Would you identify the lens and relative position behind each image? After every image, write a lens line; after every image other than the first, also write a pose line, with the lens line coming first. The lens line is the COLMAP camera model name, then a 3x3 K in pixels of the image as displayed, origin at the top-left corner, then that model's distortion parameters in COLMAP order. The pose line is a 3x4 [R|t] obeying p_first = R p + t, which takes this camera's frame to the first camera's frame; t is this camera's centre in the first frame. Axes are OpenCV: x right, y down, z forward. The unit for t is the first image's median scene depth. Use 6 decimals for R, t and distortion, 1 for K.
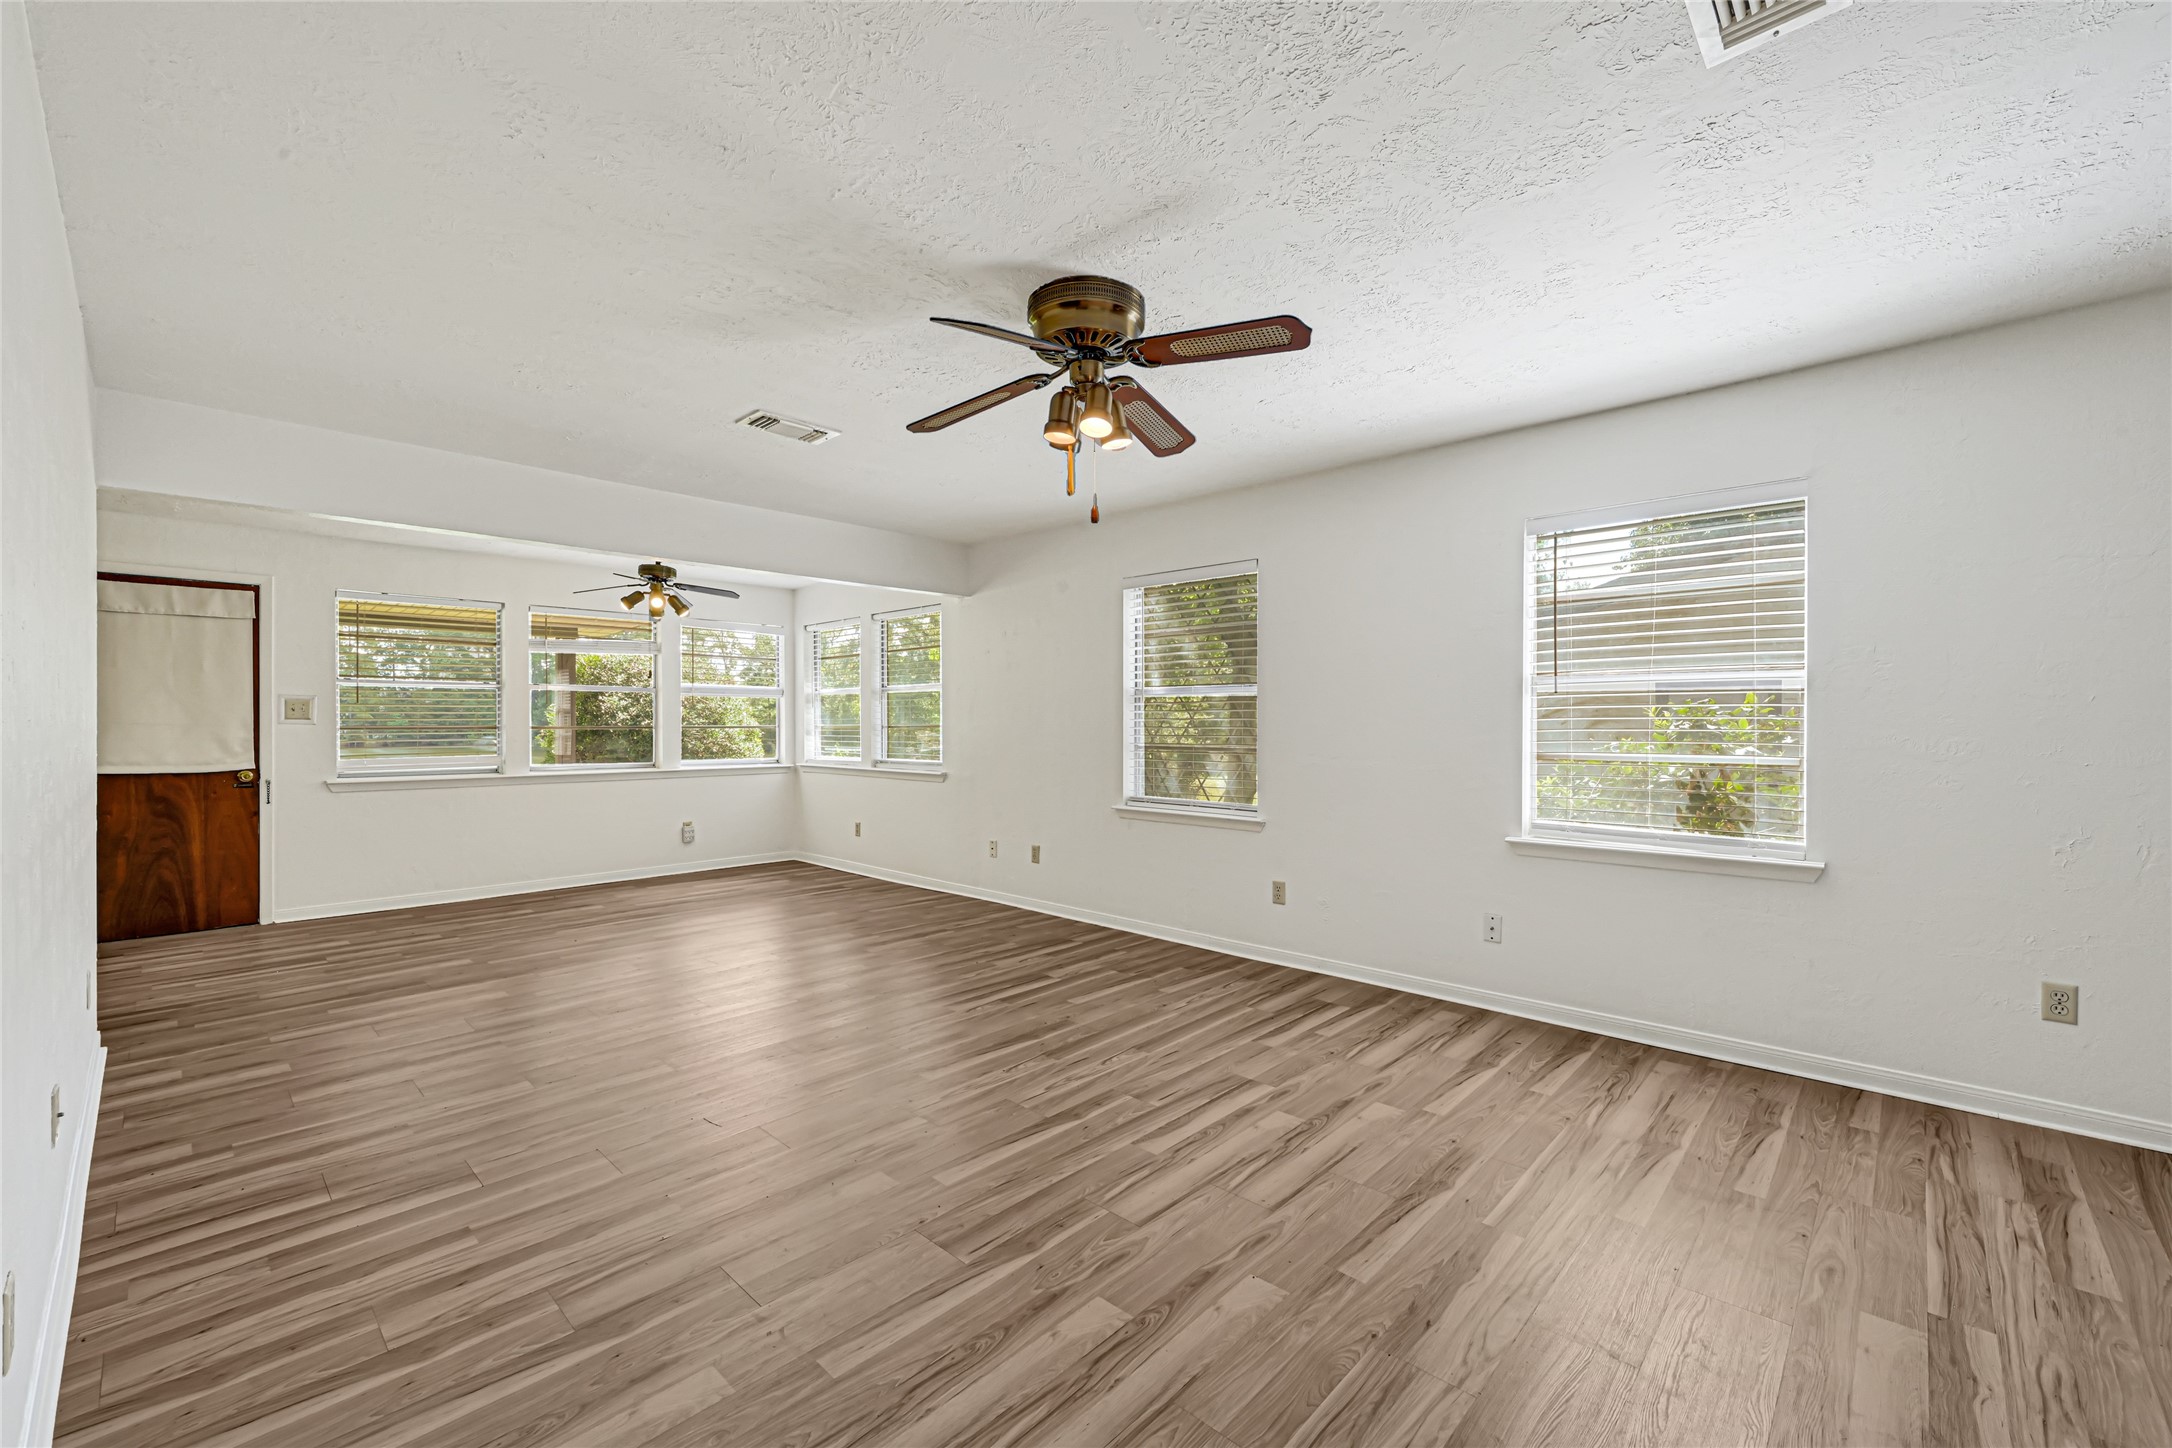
lens RADIAL K [[885.6, 0, 1089.3], [0, 885.6, 726.9], [0, 0, 1]] dist [0.000750, -0.000020]
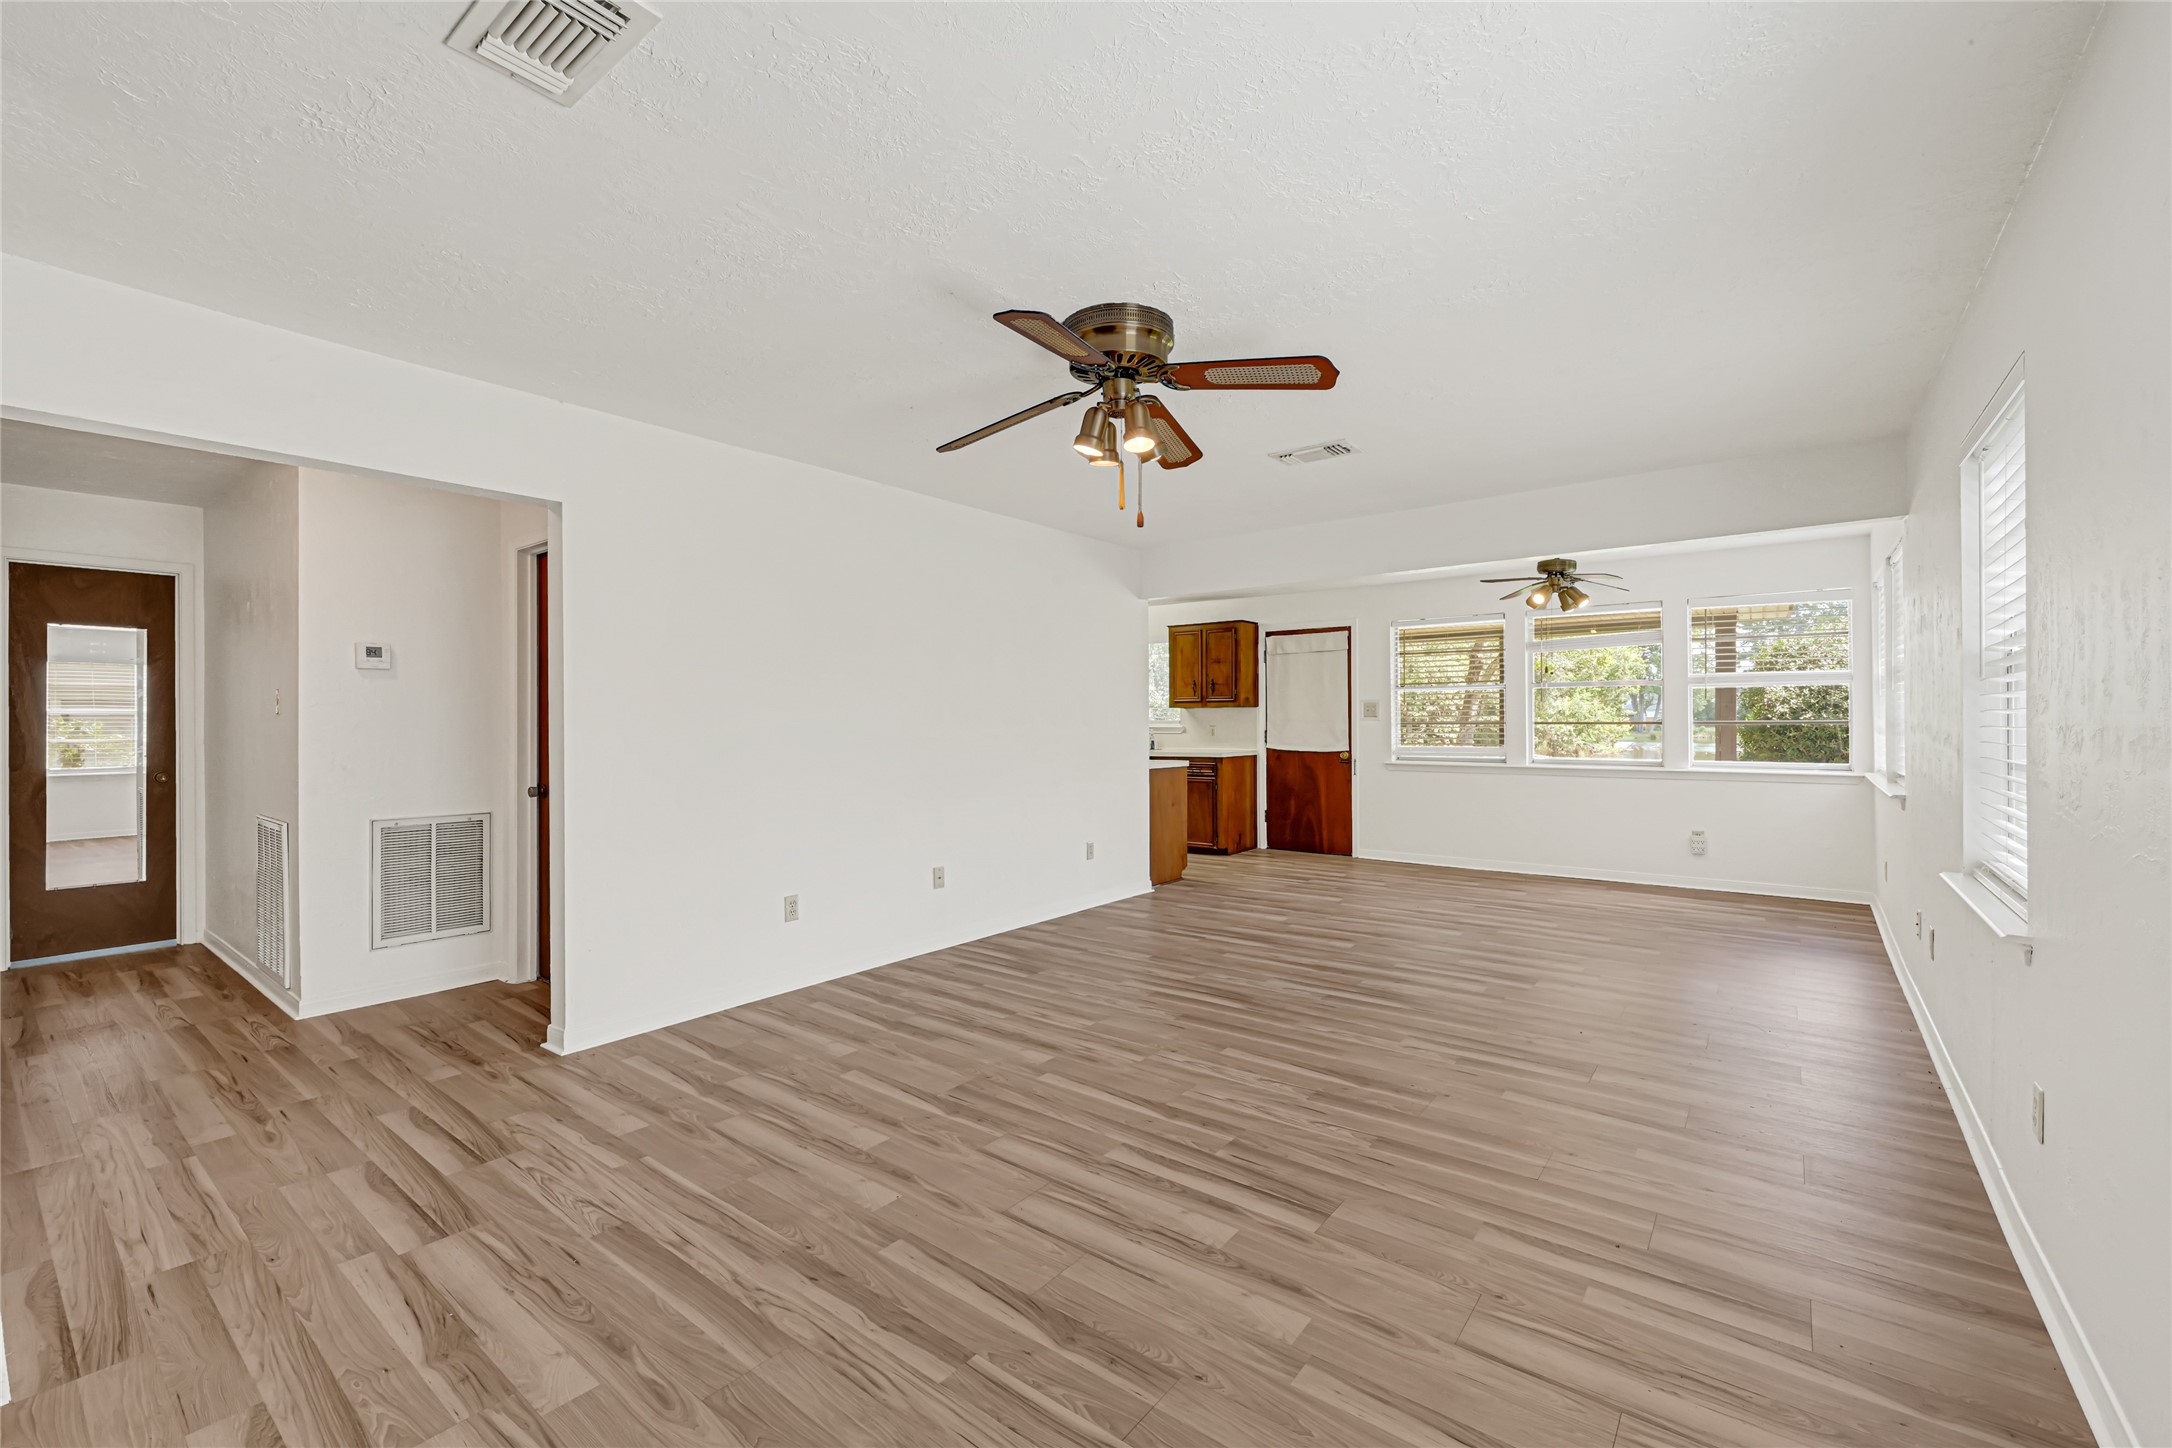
lens RADIAL K [[911.5, 0, 1083.0], [0, 911.5, 717.6], [0, 0, 1]] dist [0.002152, 0.000255]
pose [[0.083777, -0.002980, -0.996480, 0.551688], [0.001805, 0.999994, -0.002839, -0.004458], [0.996483, -0.001561, 0.083782, 0.446167]]
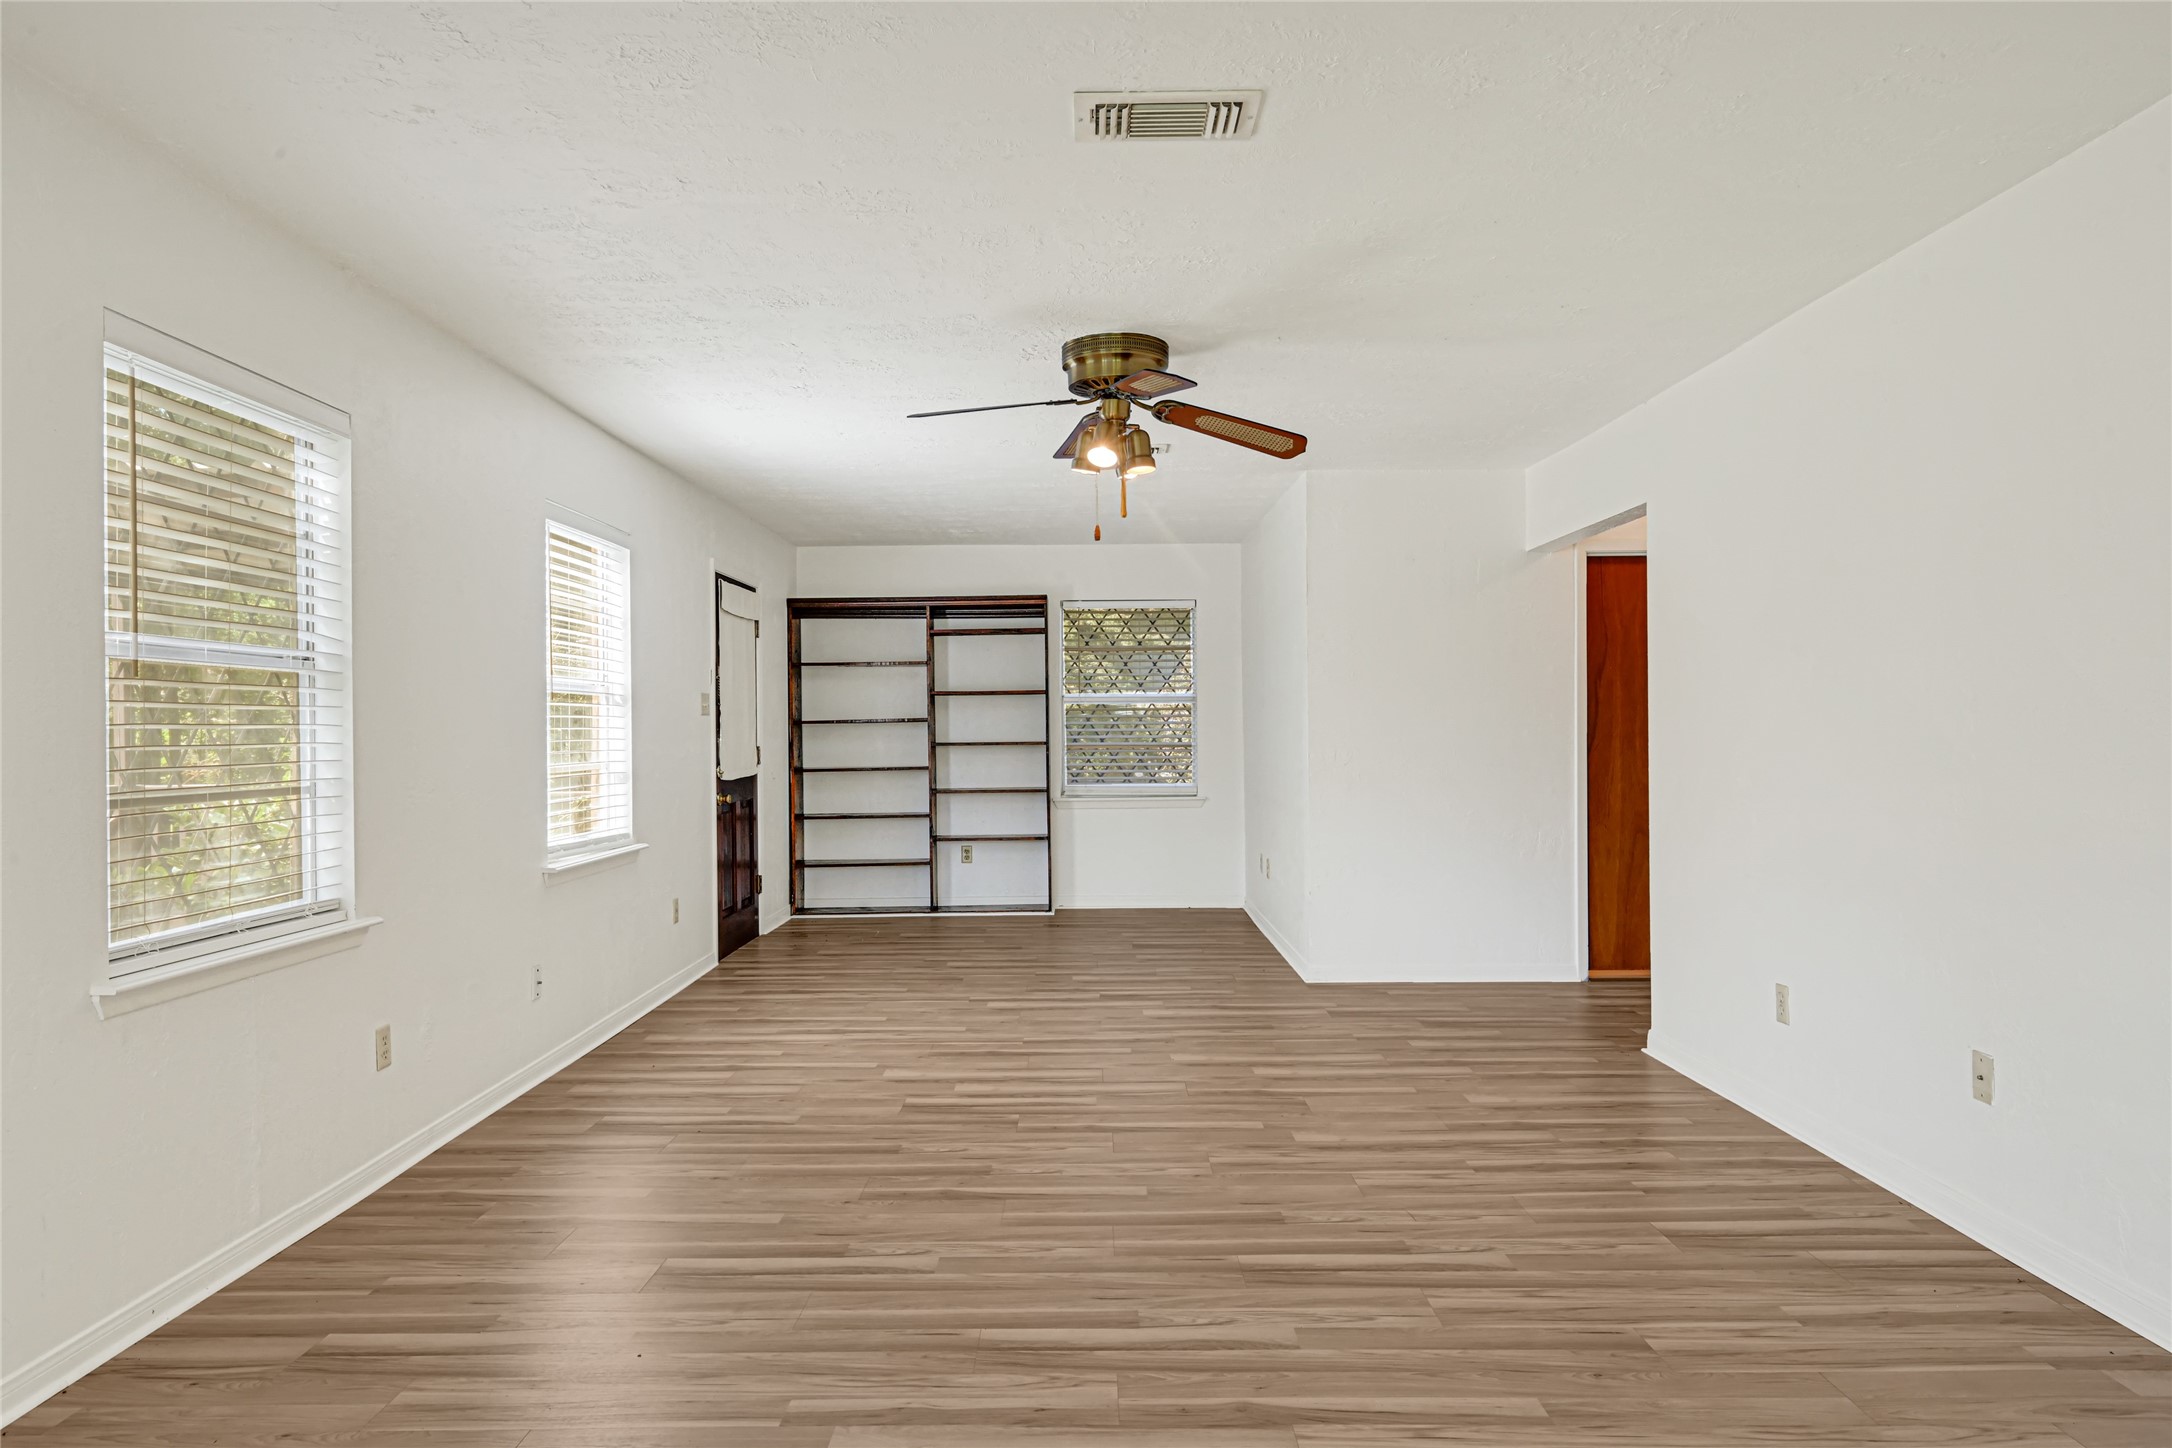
lens RADIAL K [[1317.9, 0, 1079.0], [0, 1317.9, 724.7], [0, 0, 1]] dist [-0.006674, -0.000074]
pose [[-0.677637, 0.007588, 0.735357, -0.601805], [0.011043, 0.999939, -0.000142, -0.006799], [-0.735313, 0.008024, -0.677680, 1.102064]]
